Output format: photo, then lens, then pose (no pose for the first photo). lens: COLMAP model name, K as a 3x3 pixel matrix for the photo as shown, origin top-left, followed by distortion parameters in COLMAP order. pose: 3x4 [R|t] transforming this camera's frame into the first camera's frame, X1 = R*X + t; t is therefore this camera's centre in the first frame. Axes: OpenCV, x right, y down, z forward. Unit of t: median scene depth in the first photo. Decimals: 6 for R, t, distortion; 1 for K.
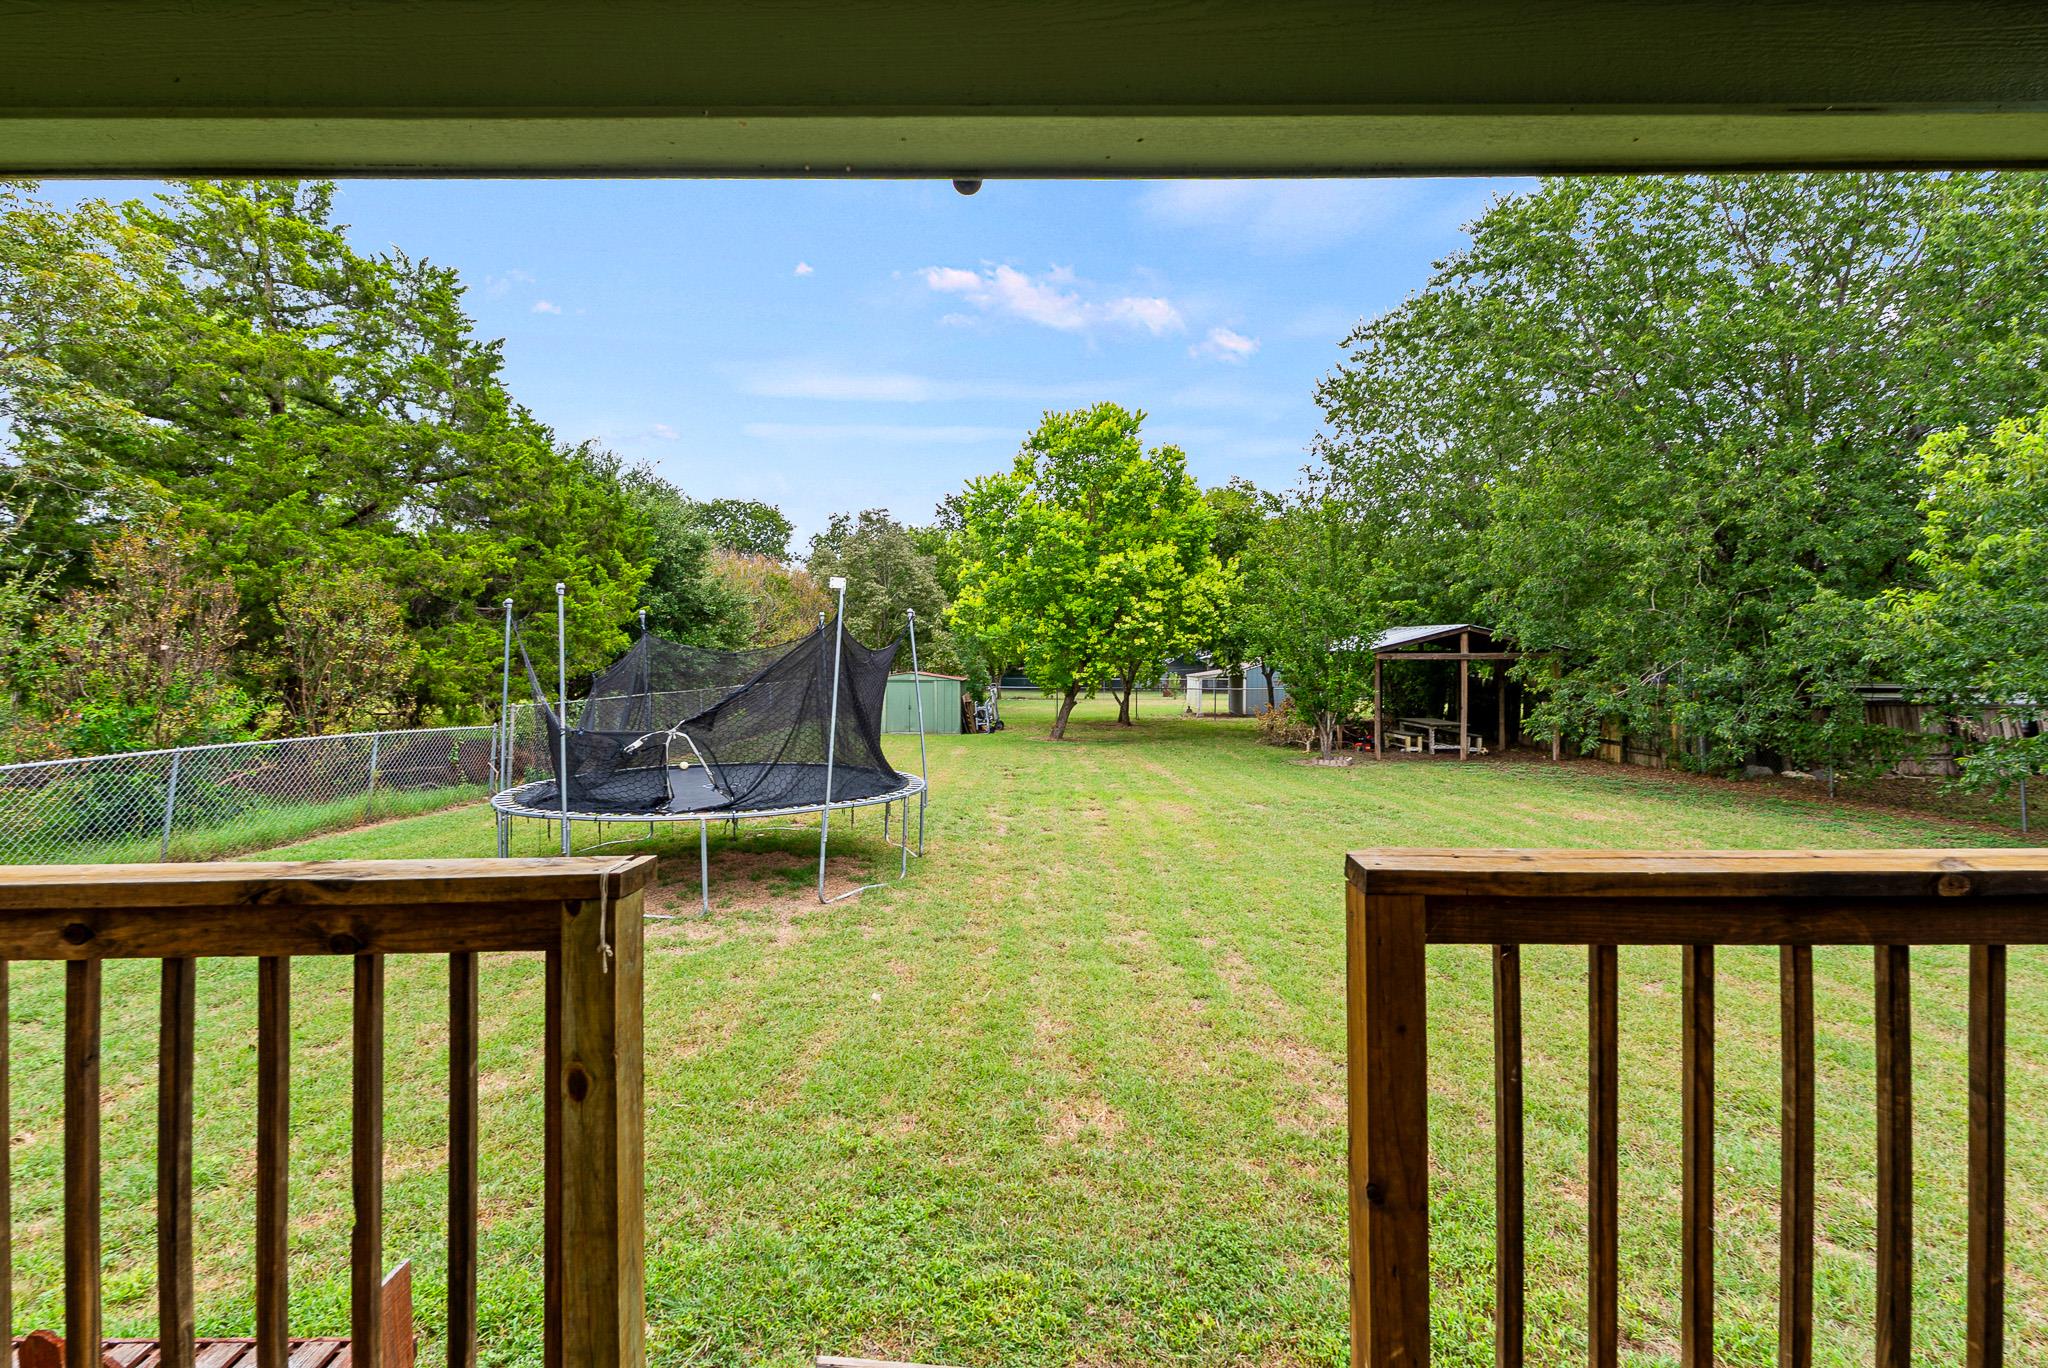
lens RADIAL K [[914.3, 0, 1018.7], [0, 914.3, 661.8], [0, 0, 1]] dist [-0.001107, 0.000094]
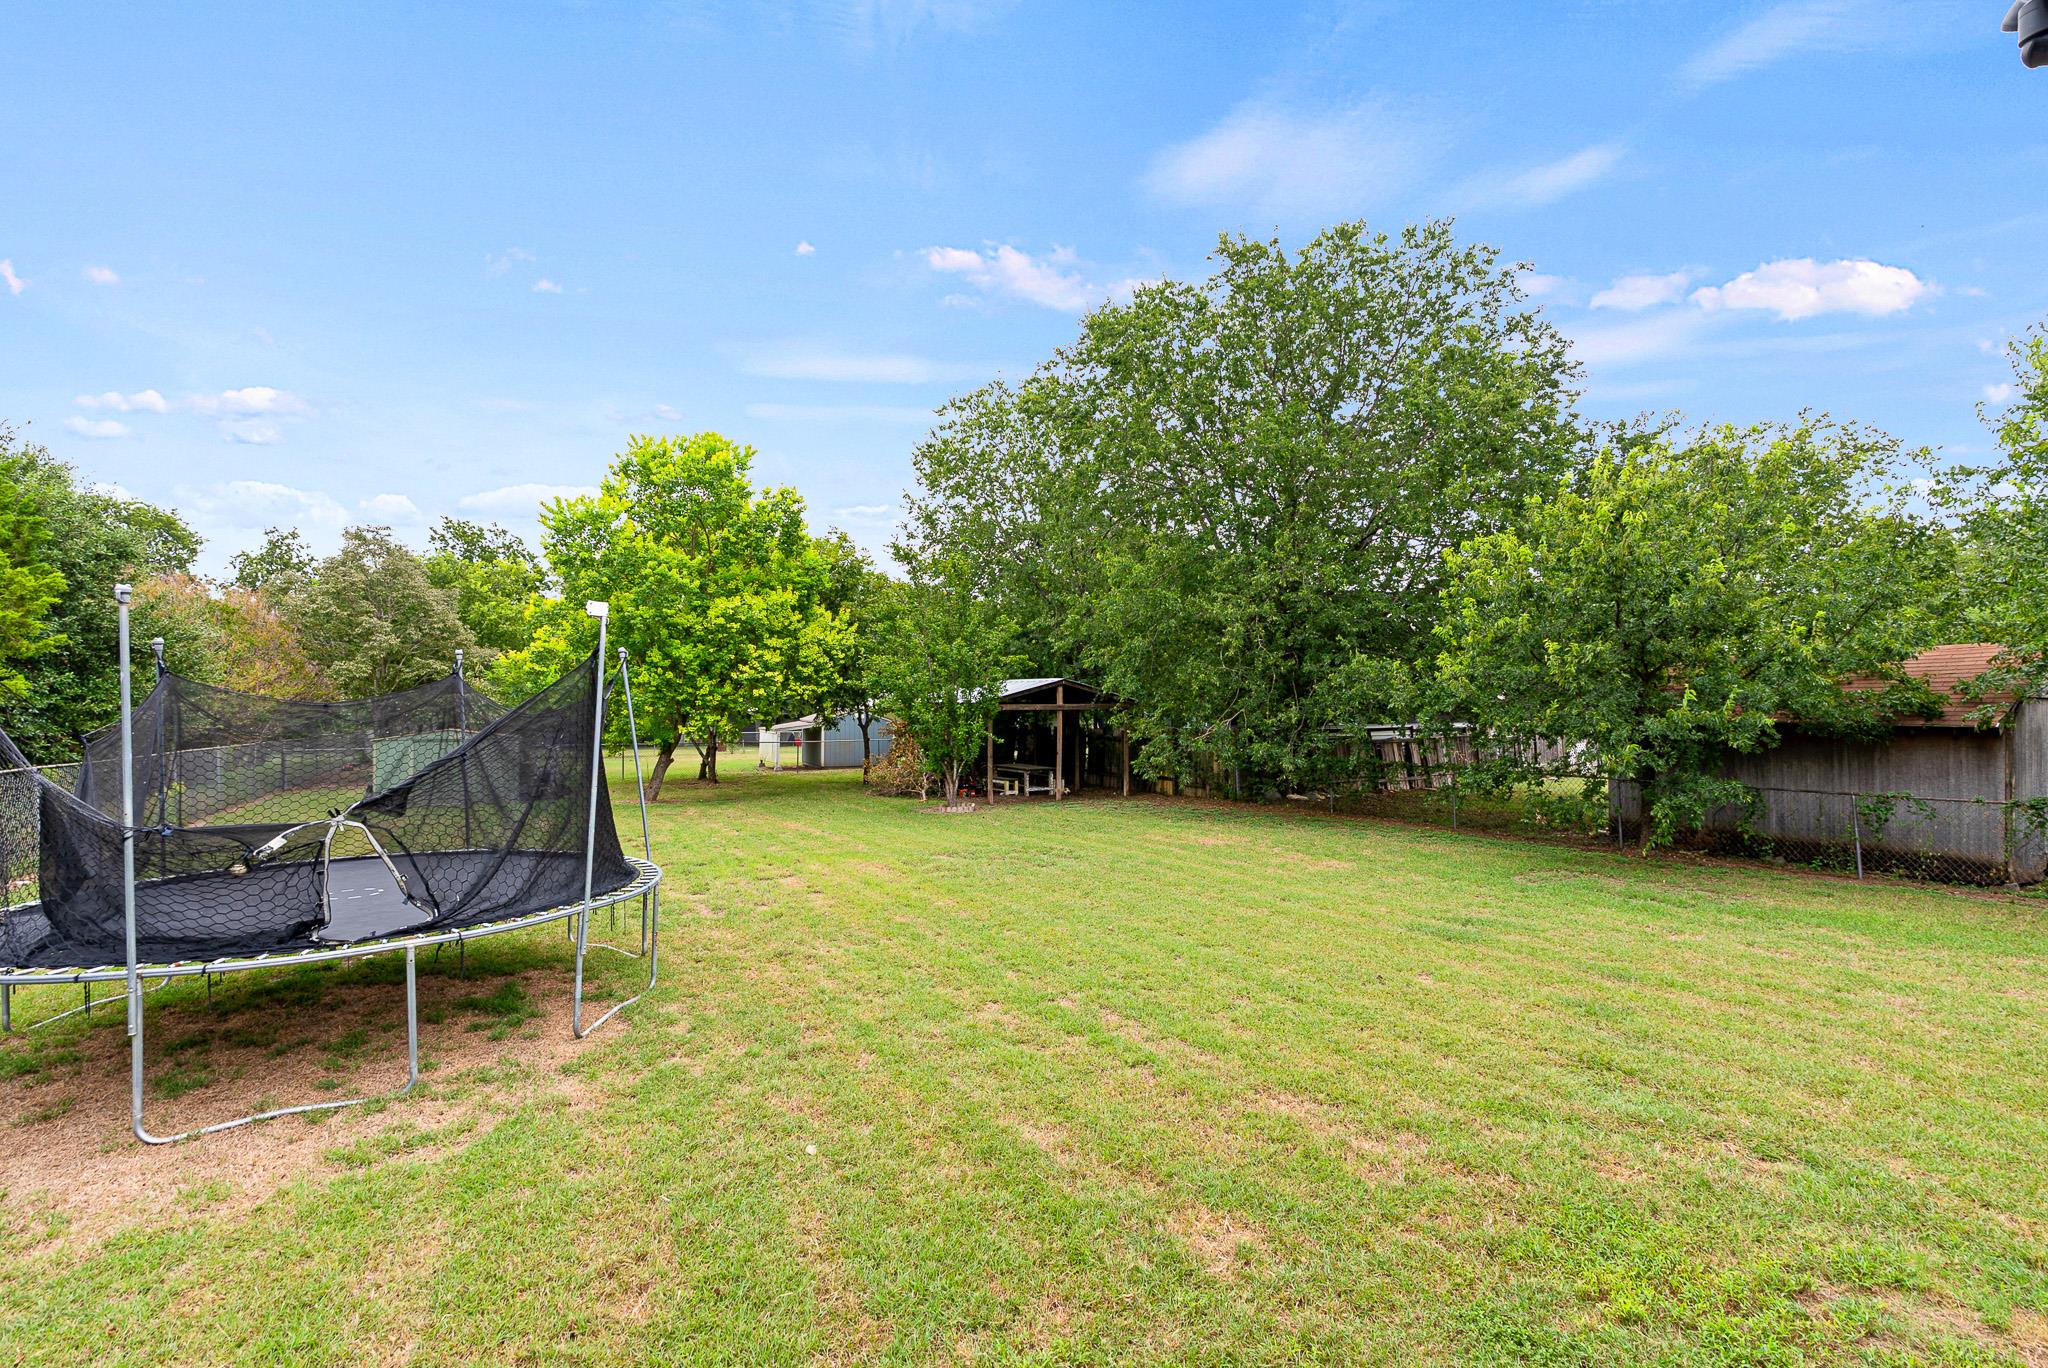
lens RADIAL K [[897.4, 0, 1024.1], [0, 897.4, 714.8], [0, 0, 1]] dist [-0.013205, 0.000683]
pose [[0.862920, -0.007473, 0.505285, -0.095155], [0.007565, 0.999970, 0.001869, 0.001153], [-0.505284, 0.002210, 0.862950, 0.068302]]
